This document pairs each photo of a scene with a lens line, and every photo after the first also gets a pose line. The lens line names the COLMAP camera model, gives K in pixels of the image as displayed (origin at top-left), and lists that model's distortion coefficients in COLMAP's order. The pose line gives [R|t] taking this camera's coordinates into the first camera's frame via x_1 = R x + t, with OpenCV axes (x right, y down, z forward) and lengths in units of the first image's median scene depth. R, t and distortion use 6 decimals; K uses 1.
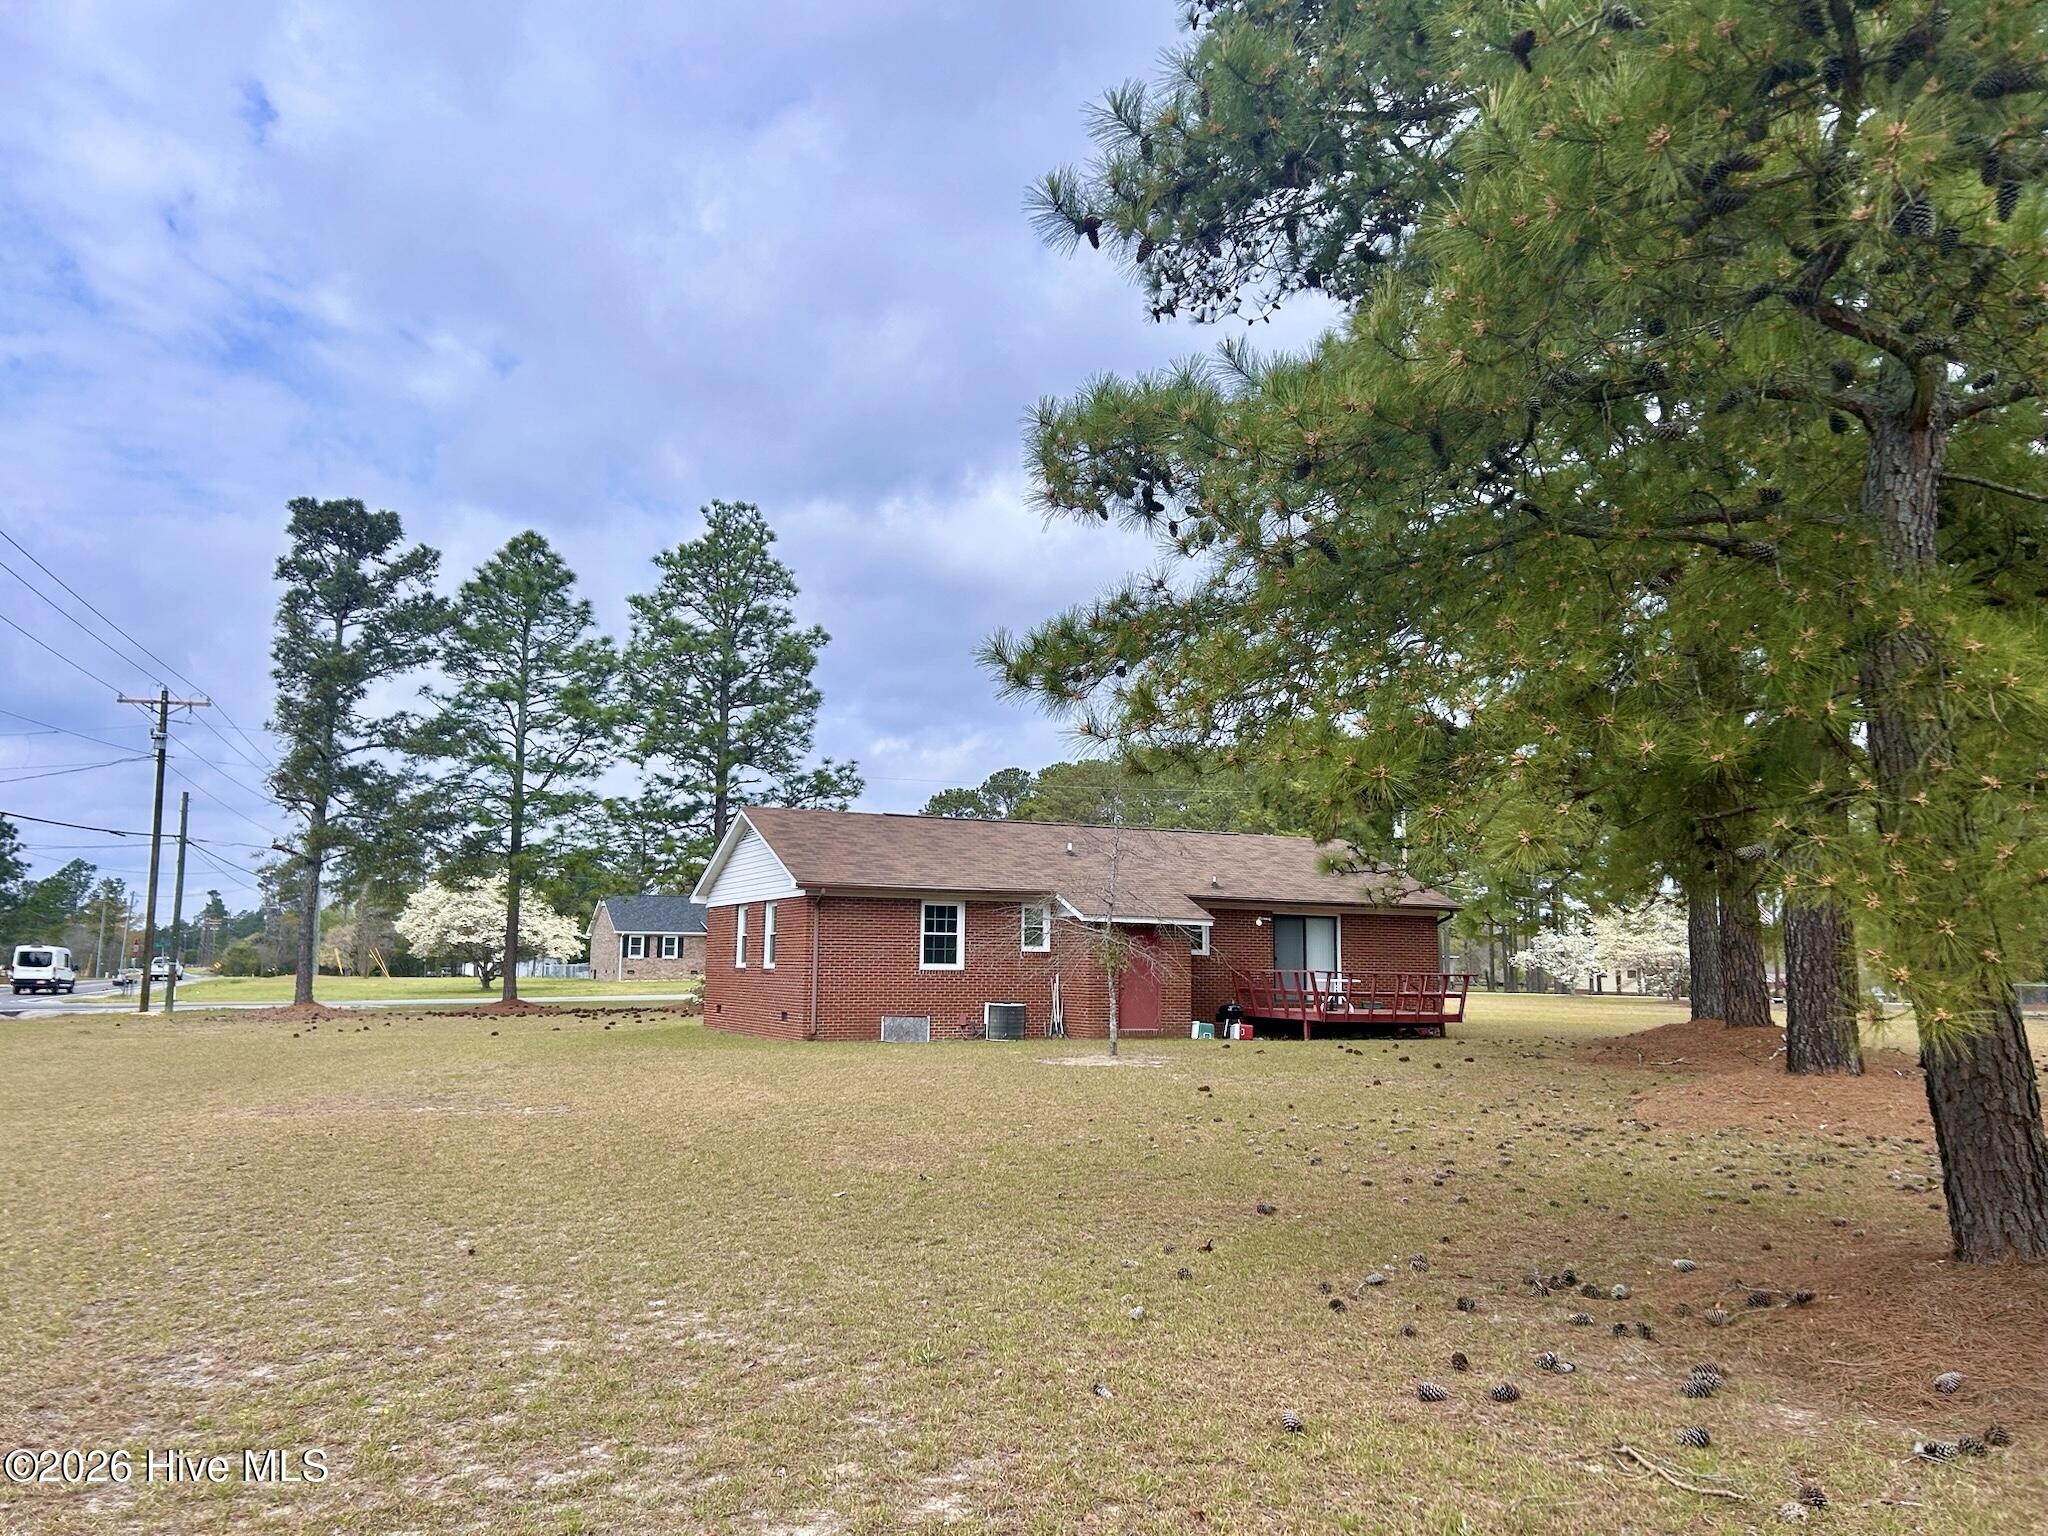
lens RADIAL K [[1556.1, 0, 1029.3], [0, 1556.1, 756.0], [0, 0, 1]] dist [0.048457, -0.053016]
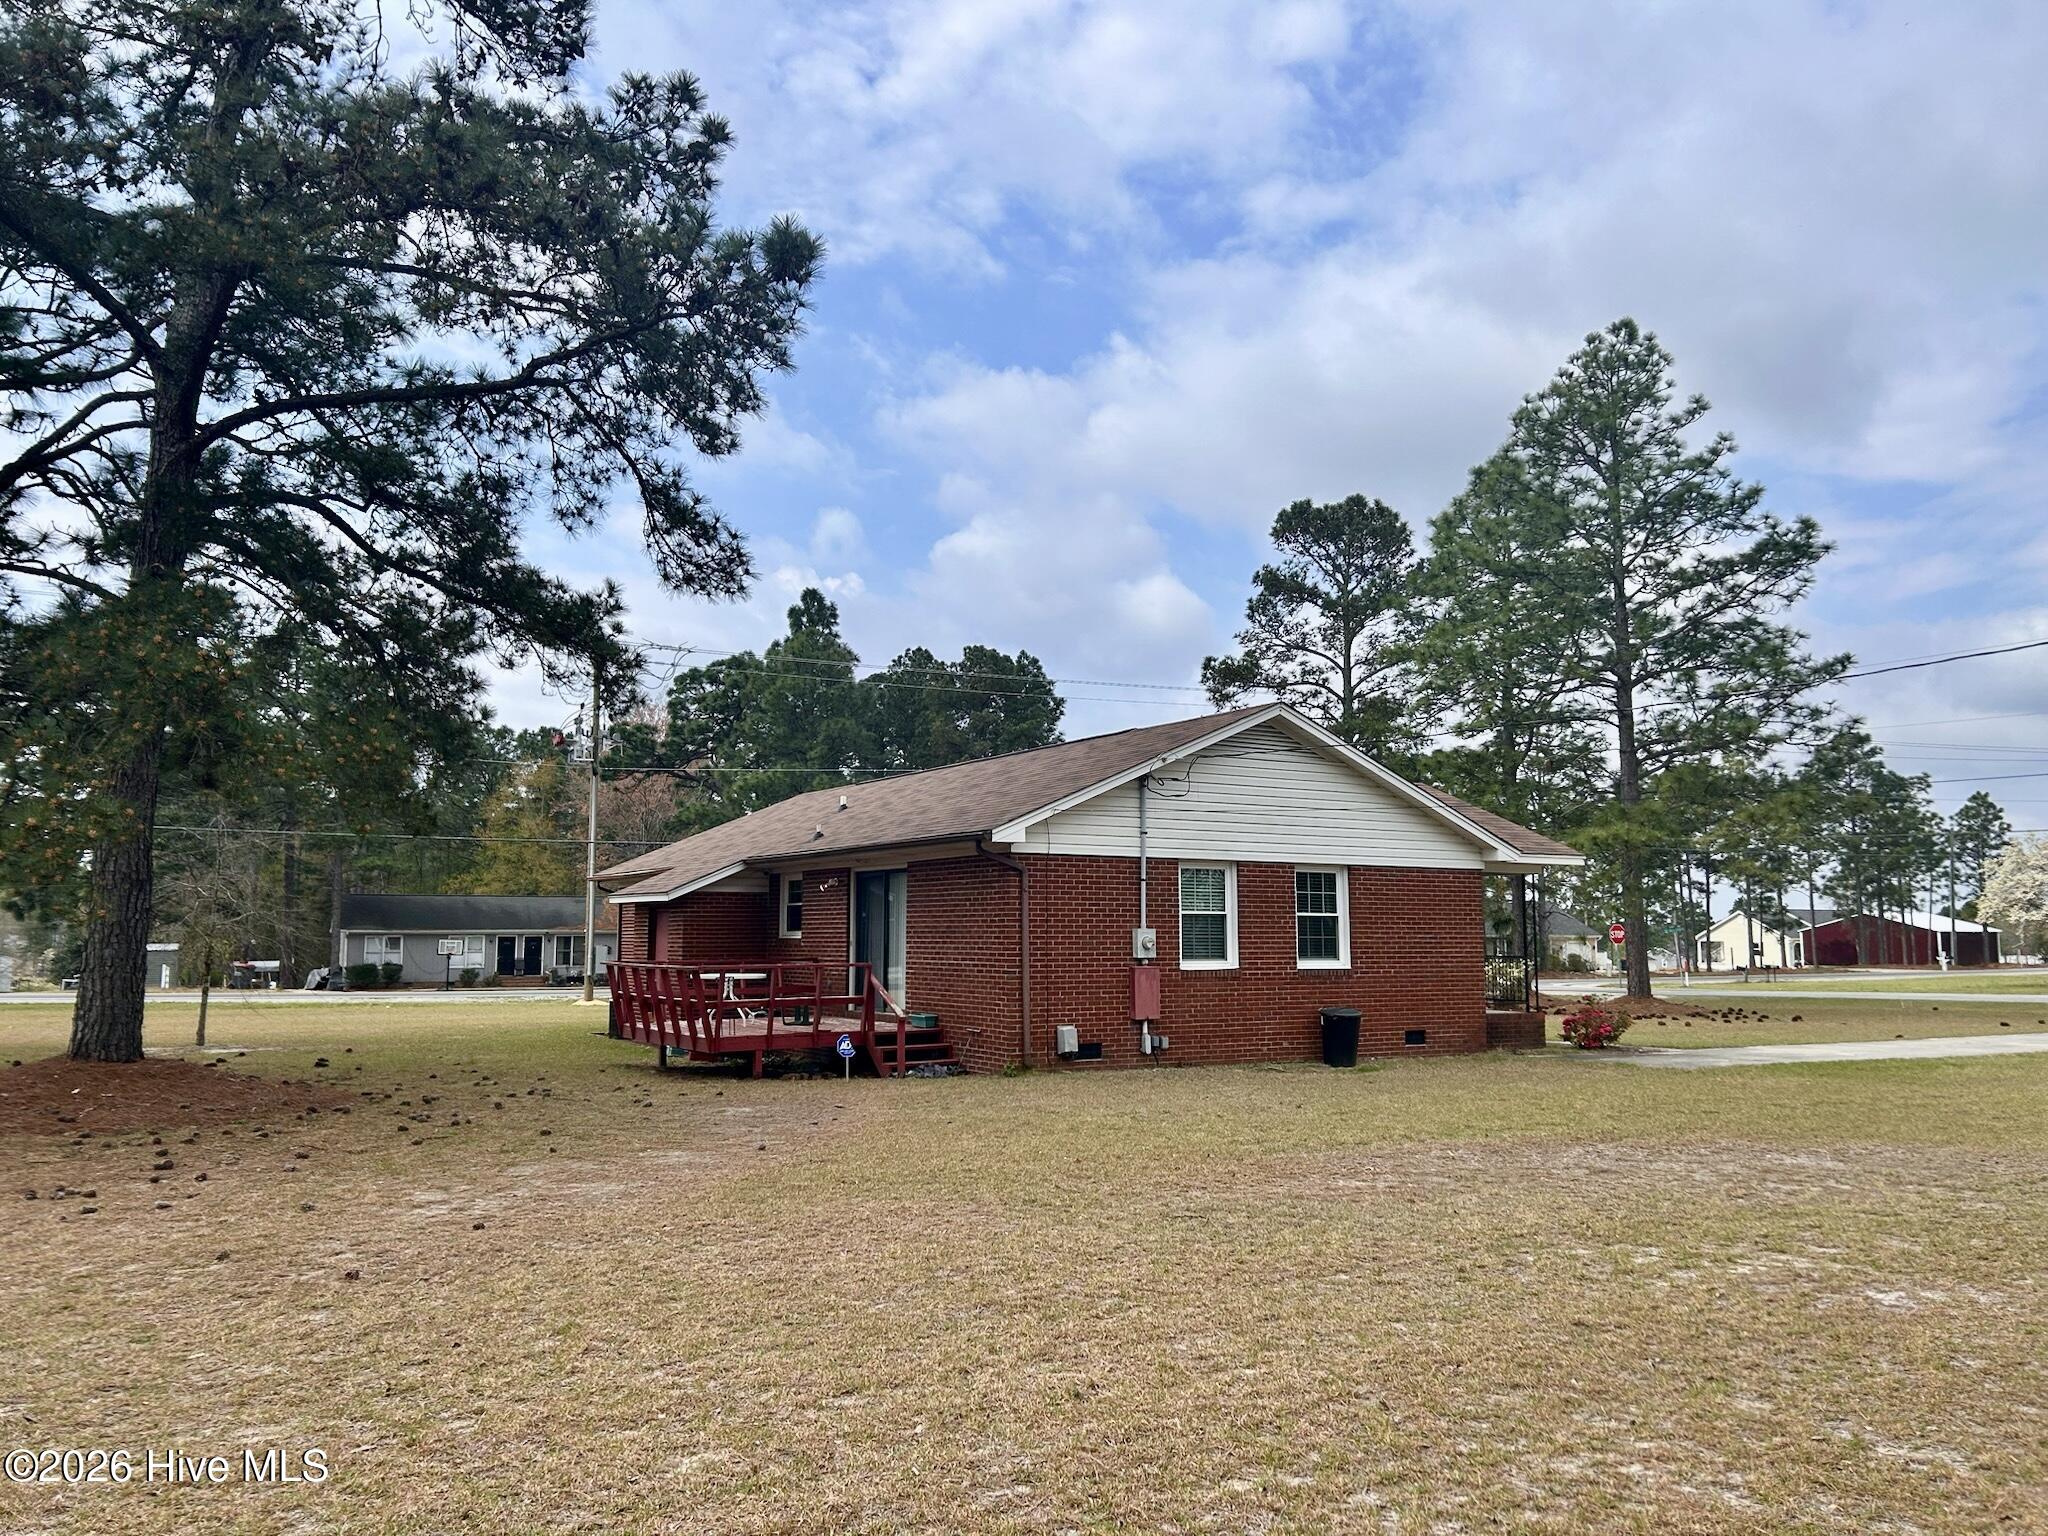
lens RADIAL K [[1556.1, 0, 1022.9], [0, 1556.1, 770.3], [0, 0, 1]] dist [0.048457, -0.053016]
pose [[0.101334, -0.119355, -0.987667, 0.538899], [0.134872, 0.985260, -0.105227, 0.092744], [0.985668, -0.122545, 0.115938, 0.678719]]
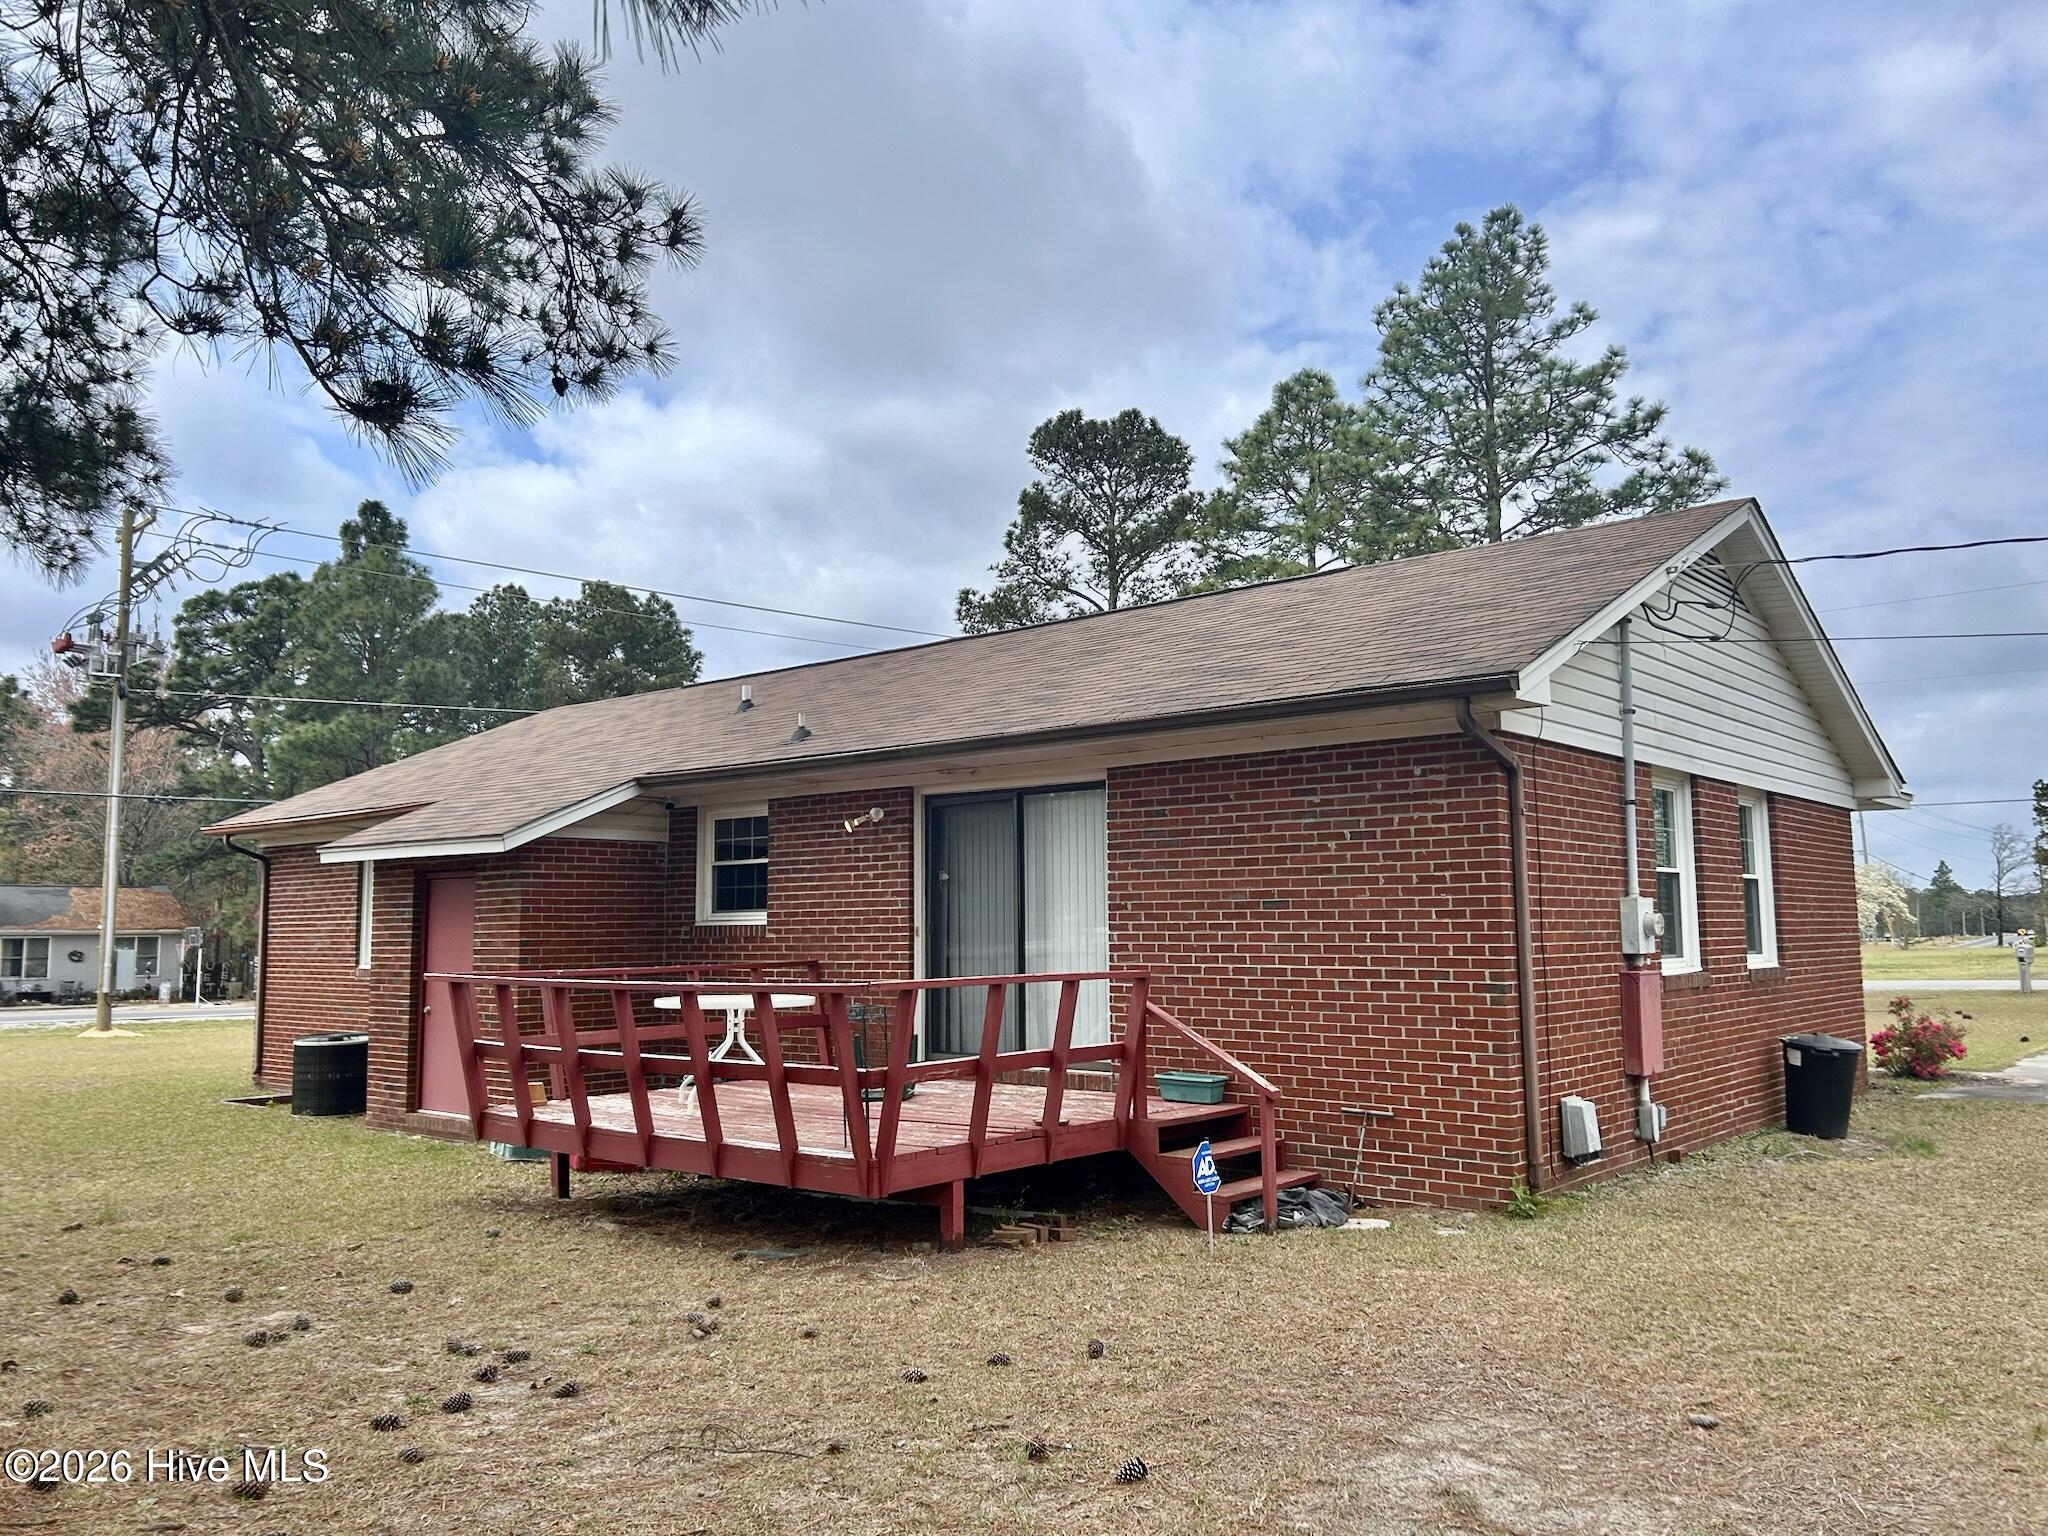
lens RADIAL K [[1556.1, 0, 1022.6], [0, 1556.1, 774.3], [0, 0, 1]] dist [0.048457, -0.053016]
pose [[0.401902, -0.109517, -0.909110, 0.316198], [0.135927, 0.988958, -0.059045, 0.081029], [0.905538, -0.099842, 0.412350, 0.600000]]
